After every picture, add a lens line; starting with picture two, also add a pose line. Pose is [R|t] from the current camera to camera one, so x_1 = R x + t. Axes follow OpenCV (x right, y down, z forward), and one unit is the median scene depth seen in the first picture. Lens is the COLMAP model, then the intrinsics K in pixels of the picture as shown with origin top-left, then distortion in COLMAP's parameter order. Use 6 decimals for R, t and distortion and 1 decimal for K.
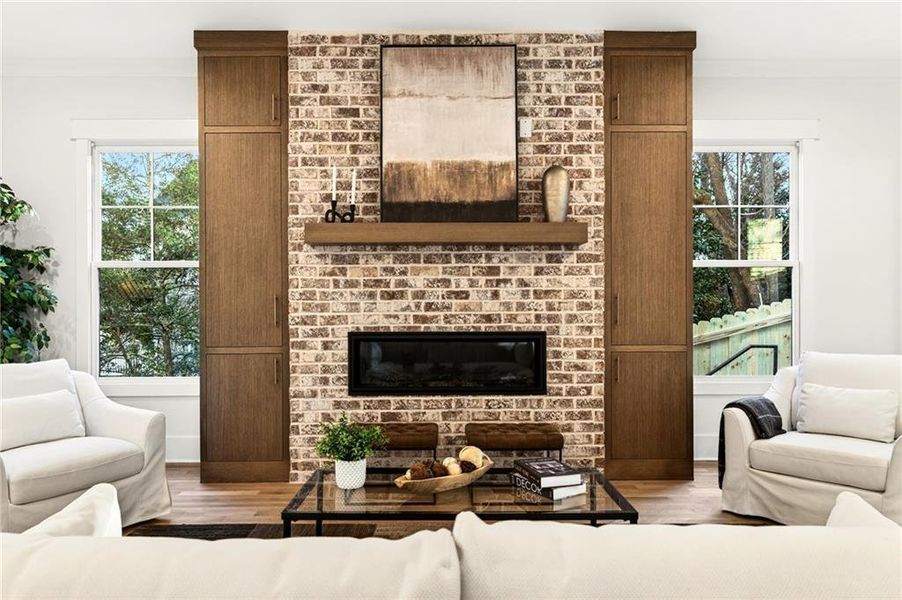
lens RADIAL K [[622.5, 0, 449.5], [0, 622.5, 306.6], [0, 0, 1]] dist [-0.003744, -0.001616]
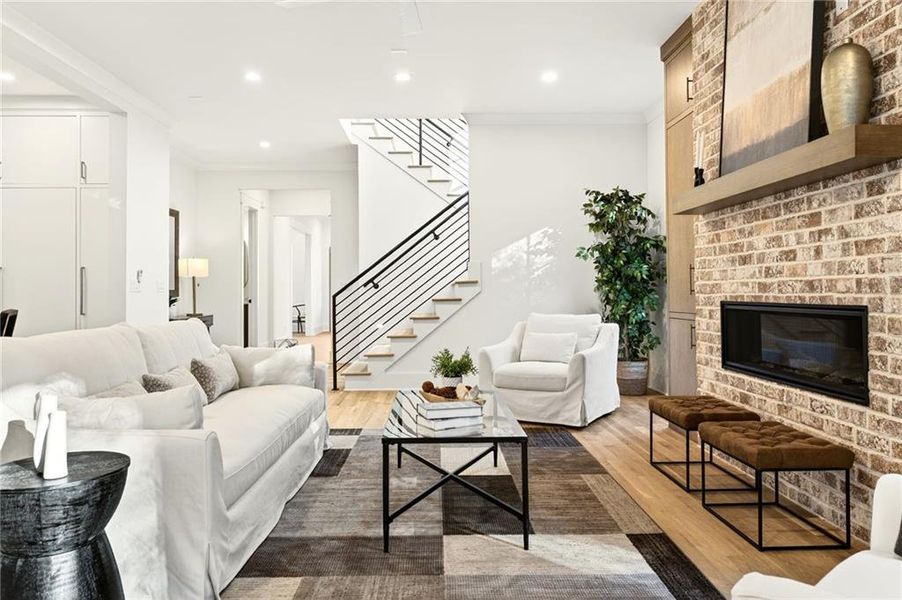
lens RADIAL K [[622.5, 0, 450.8], [0, 622.5, 291.5], [0, 0, 1]] dist [-0.003744, -0.001616]
pose [[0.014946, 0.002593, -0.999885, 0.776756], [-0.000963, 0.999996, 0.002579, 0.024226], [0.999888, 0.000924, 0.014948, 0.570932]]
